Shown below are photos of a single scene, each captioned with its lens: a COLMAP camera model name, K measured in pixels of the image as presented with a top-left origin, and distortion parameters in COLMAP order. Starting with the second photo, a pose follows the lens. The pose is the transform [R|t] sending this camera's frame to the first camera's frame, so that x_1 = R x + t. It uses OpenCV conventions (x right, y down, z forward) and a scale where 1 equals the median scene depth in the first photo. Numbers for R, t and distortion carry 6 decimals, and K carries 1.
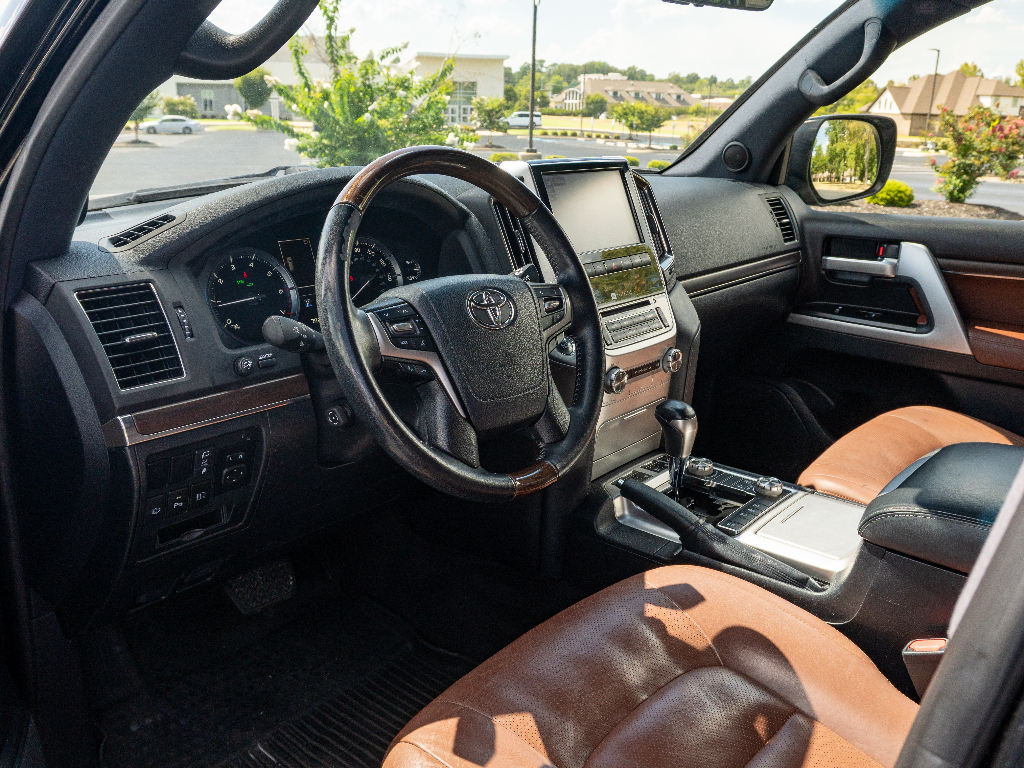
lens RADIAL K [[892.2, 0, 525.3], [0, 892.2, 380.6], [0, 0, 1]] dist [0.005908, -0.000791]
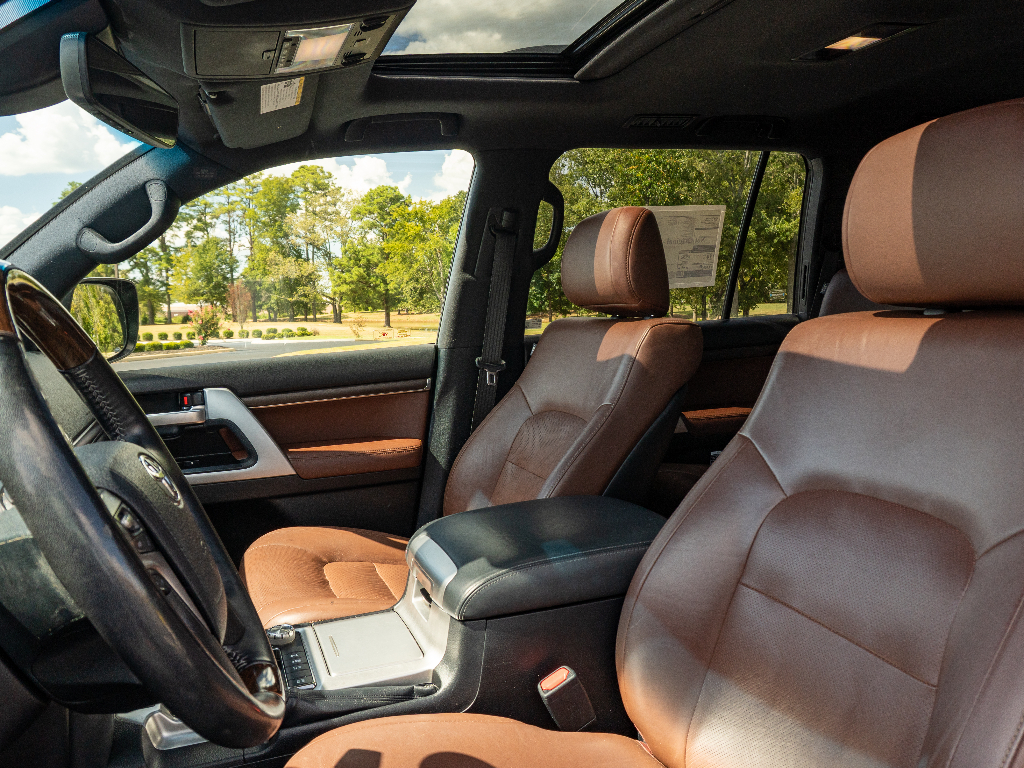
lens RADIAL K [[818.1, 0, 512.0], [0, 818.1, 384.0], [0, 0, 1]] dist [-0.010467, -0.002759]
pose [[0.495193, -0.126064, 0.859588, -0.240290], [0.294403, 0.955226, -0.029510, -0.027828], [-0.817381, 0.267678, 0.510134, 0.232206]]
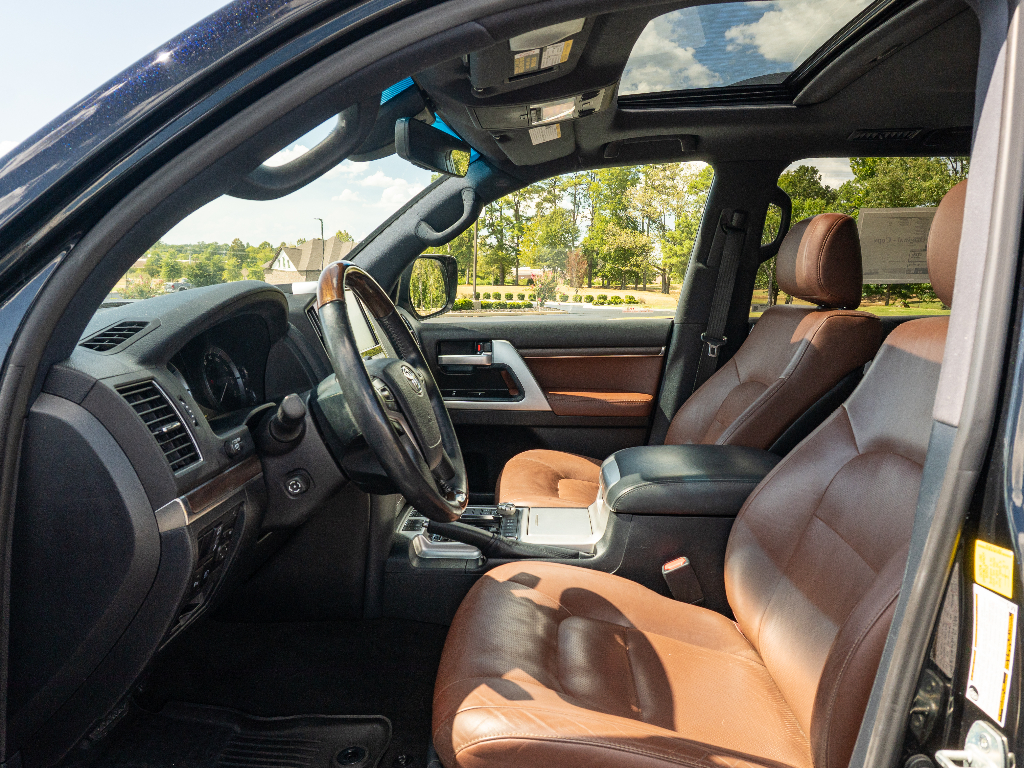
lens RADIAL K [[786.8, 0, 512.0], [0, 786.8, 384.0], [0, 0, 1]] dist [-0.035865, 0.003013]
pose [[0.796750, -0.092503, 0.597187, -0.331397], [0.177677, 0.980395, -0.085190, 0.027313], [-0.577599, 0.173982, 0.797565, -0.002480]]
